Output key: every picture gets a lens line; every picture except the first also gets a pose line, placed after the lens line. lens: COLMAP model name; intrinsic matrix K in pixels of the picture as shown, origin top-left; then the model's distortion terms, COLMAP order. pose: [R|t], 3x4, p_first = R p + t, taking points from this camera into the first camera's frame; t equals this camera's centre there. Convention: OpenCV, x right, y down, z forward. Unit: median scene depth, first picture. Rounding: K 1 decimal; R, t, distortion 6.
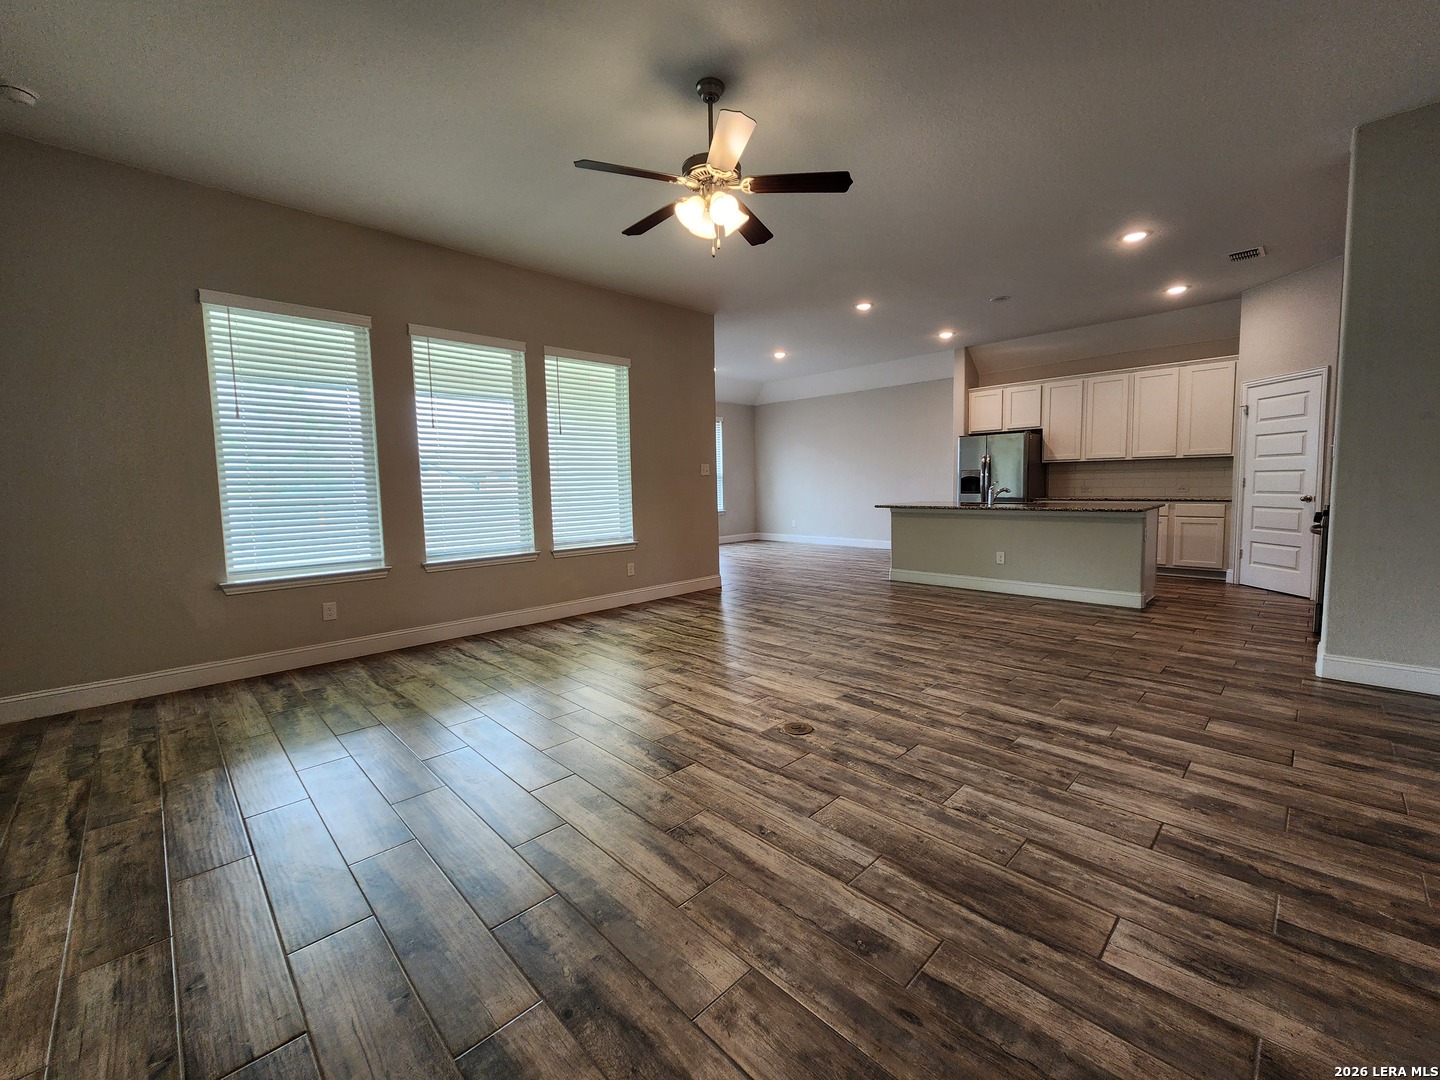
lens RADIAL K [[589.0, 0, 730.7], [0, 589.0, 529.1], [0, 0, 1]] dist [0.004956, -0.003427]
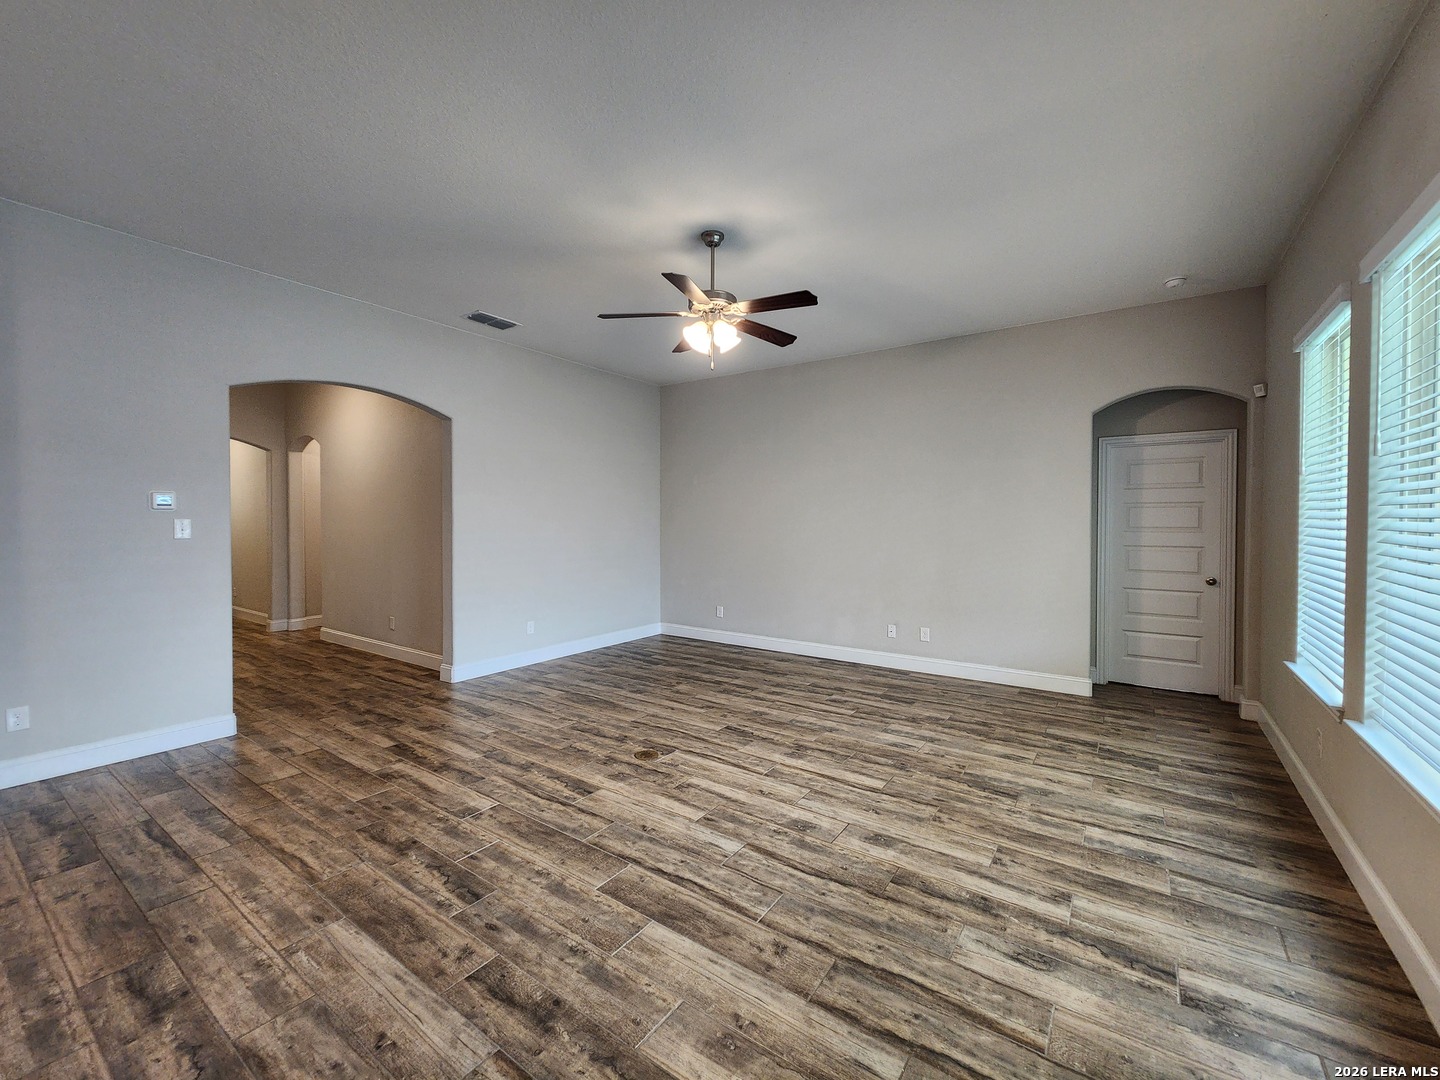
lens RADIAL K [[589.0, 0, 732.1], [0, 589.0, 530.8], [0, 0, 1]] dist [0.004956, -0.003427]
pose [[-0.982514, 0.020003, -0.185110, 0.121509], [0.001426, 0.994991, 0.099950, -0.192155], [0.186182, 0.097938, -0.977622, 1.679700]]
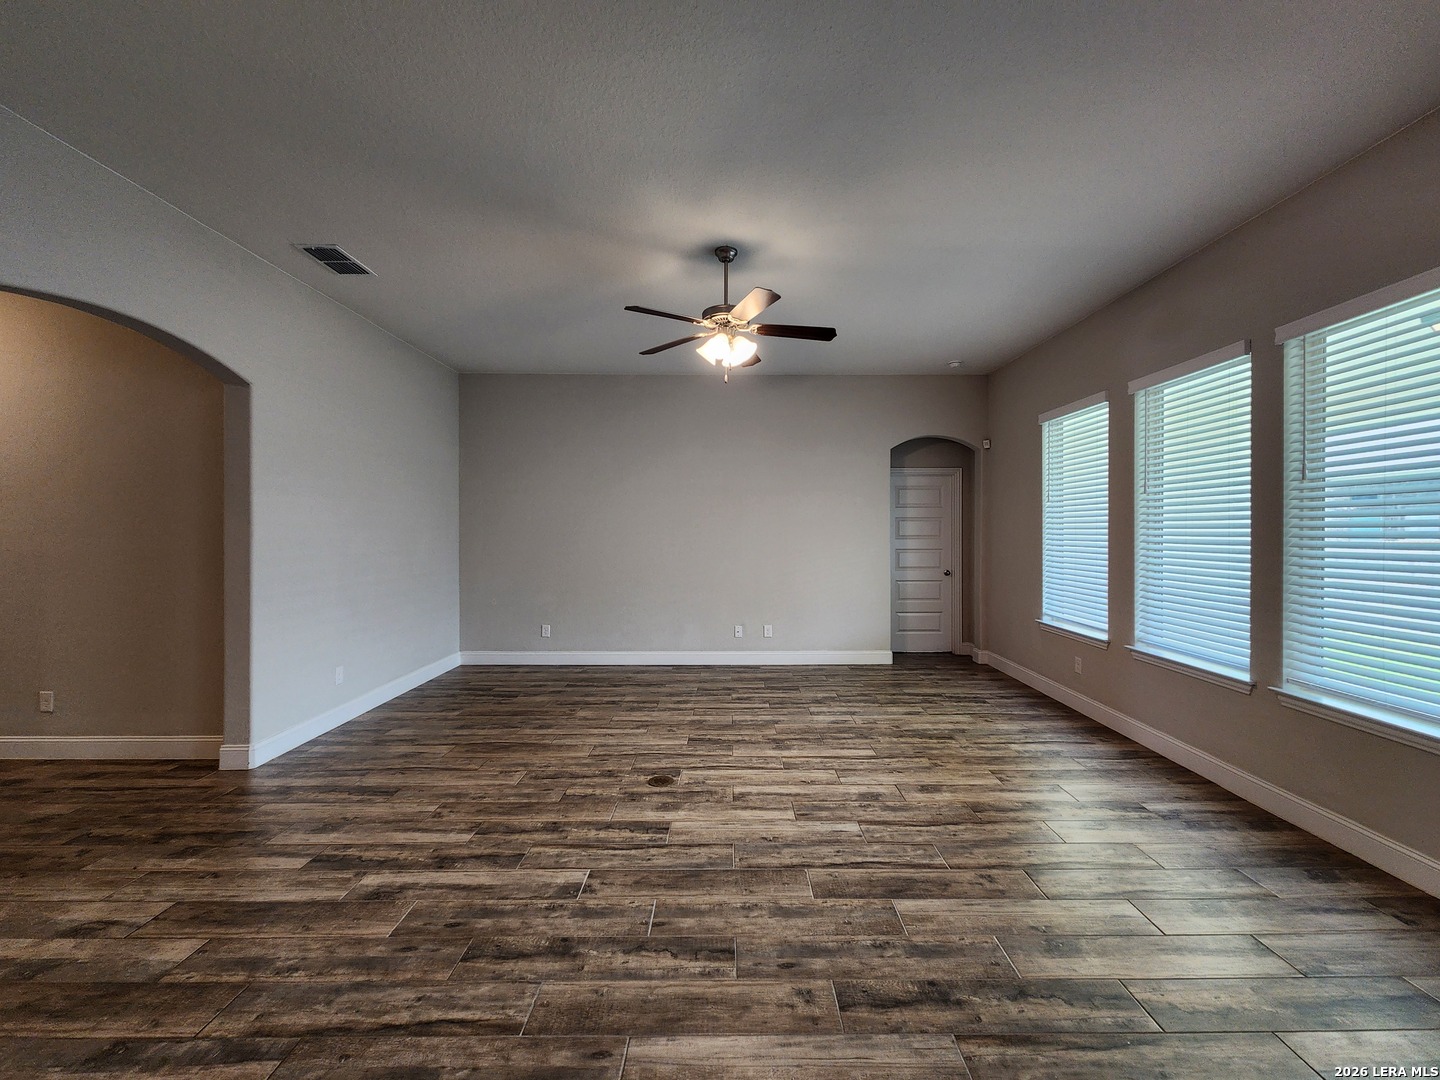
lens RADIAL K [[589.0, 0, 737.7], [0, 589.0, 537.9], [0, 0, 1]] dist [0.004956, -0.003427]
pose [[-0.696591, 0.027621, -0.716937, 0.634105], [-0.044469, 0.995675, 0.081567, -0.183185], [0.716089, 0.088700, -0.692350, 1.431498]]
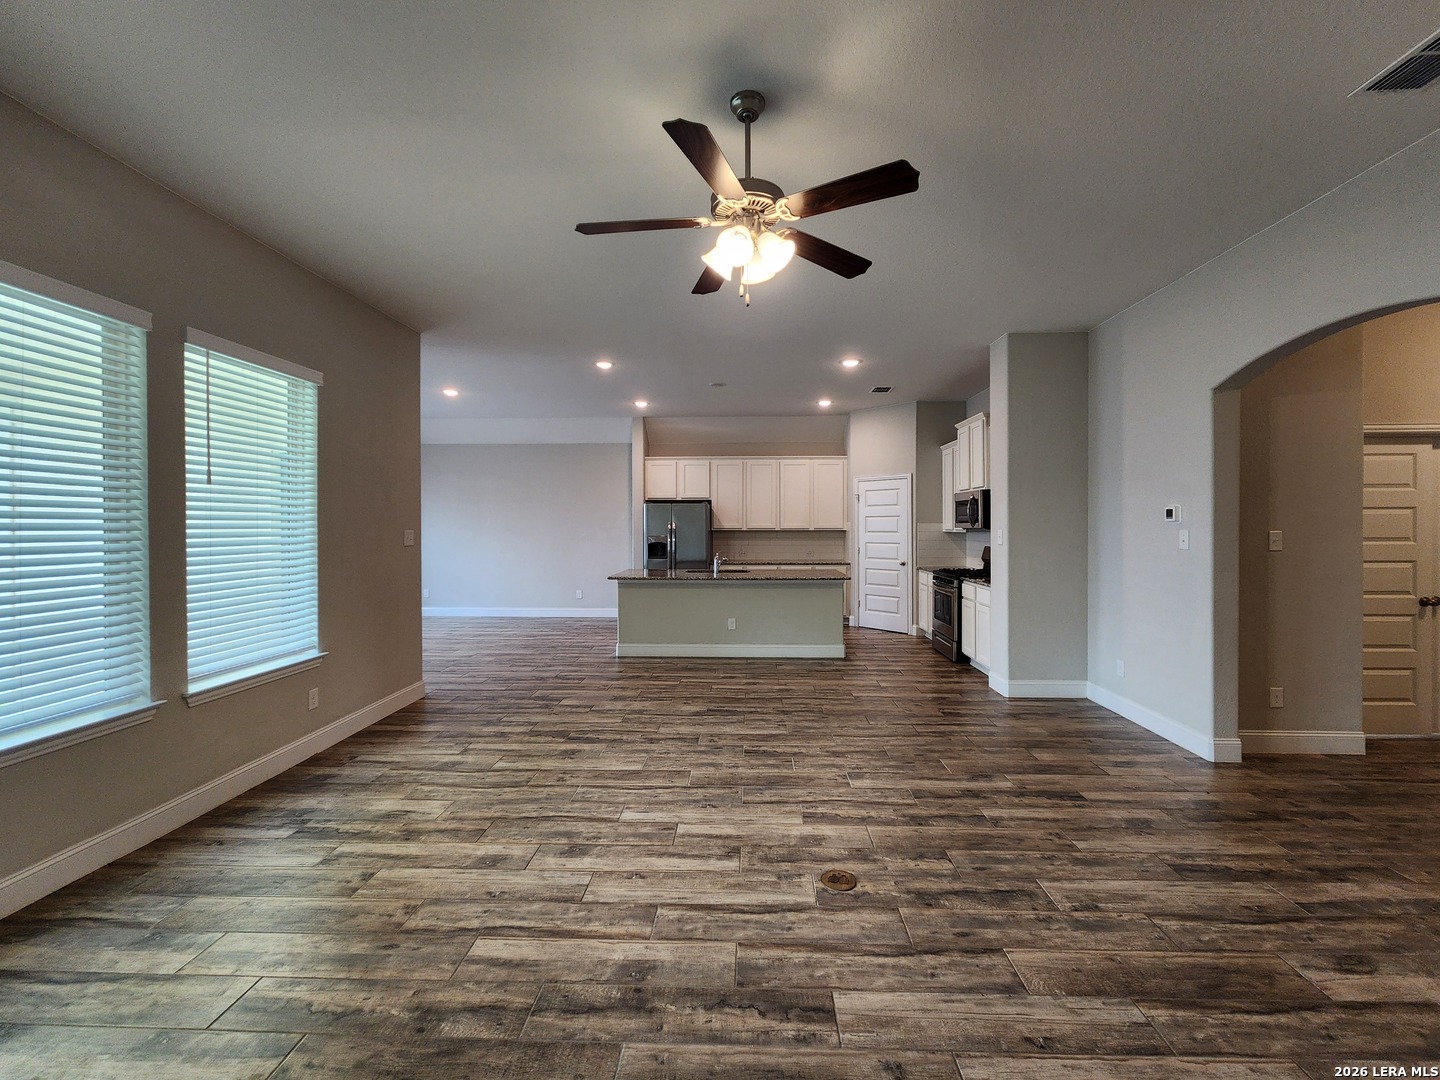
lens RADIAL K [[589.0, 0, 733.1], [0, 589.0, 525.4], [0, 0, 1]] dist [0.004956, -0.003427]
pose [[0.728713, 0.019692, 0.684537, -0.442039], [0.041594, 0.996468, -0.072943, -0.082395], [-0.683555, 0.081627, 0.725320, 0.348672]]
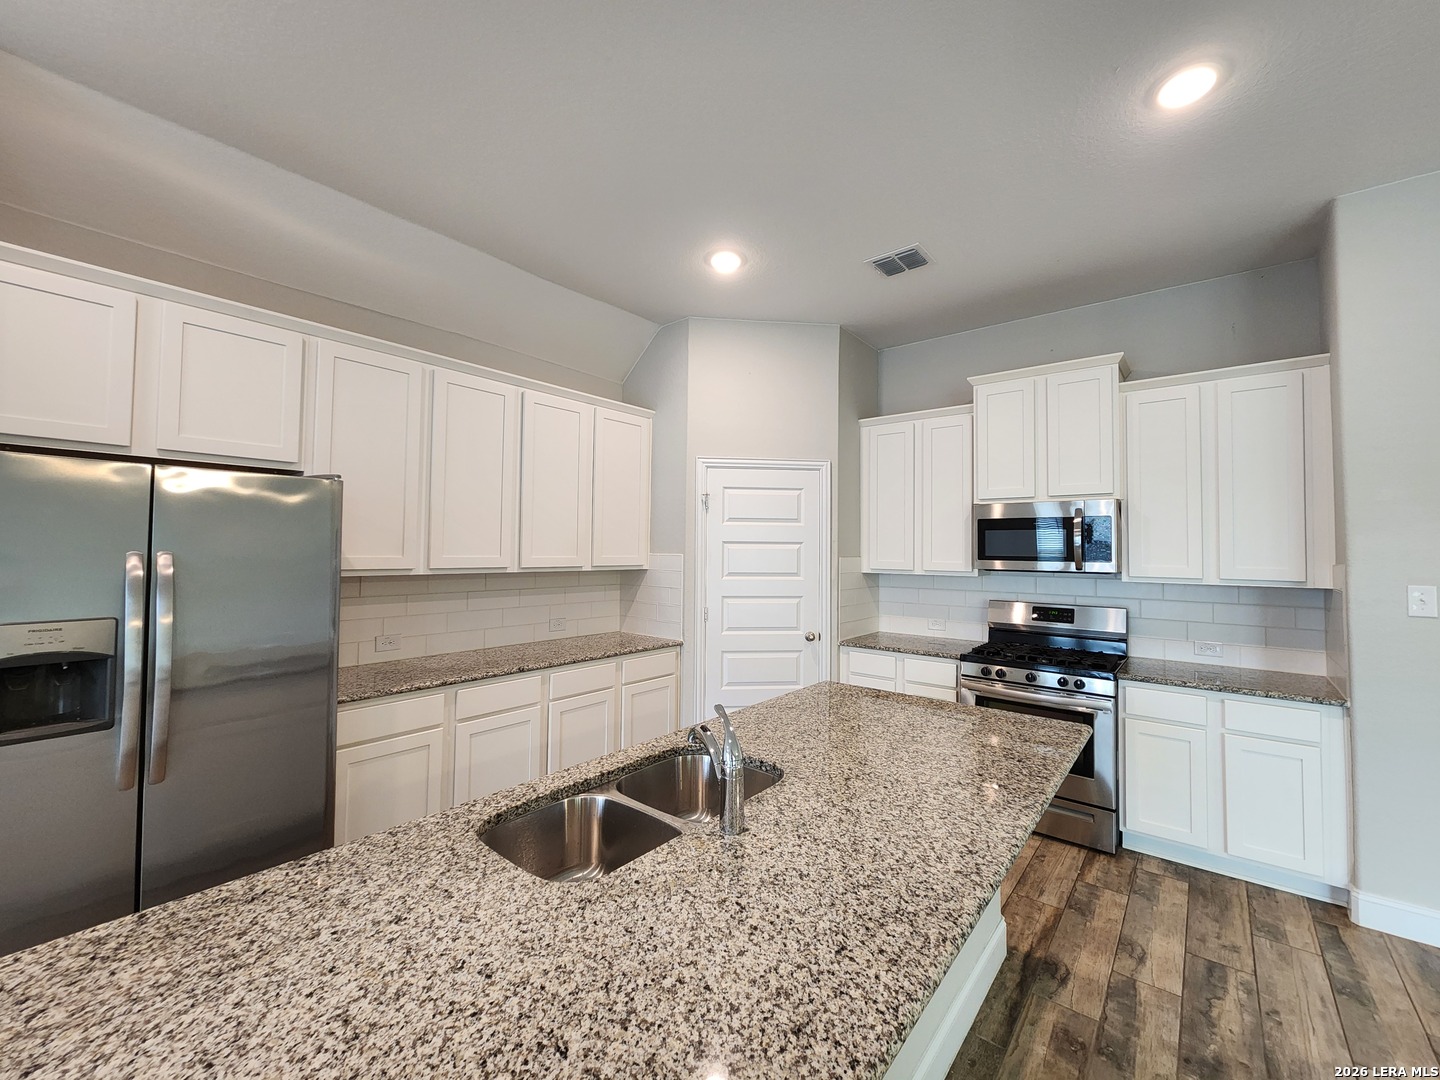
lens RADIAL K [[589.0, 0, 733.4], [0, 589.0, 525.8], [0, 0, 1]] dist [0.004956, -0.003427]
pose [[-0.112584, 0.058038, 0.991946, 0.391580], [0.071181, 0.996199, -0.050208, -0.230313], [-0.991089, 0.064955, -0.116287, 1.717717]]
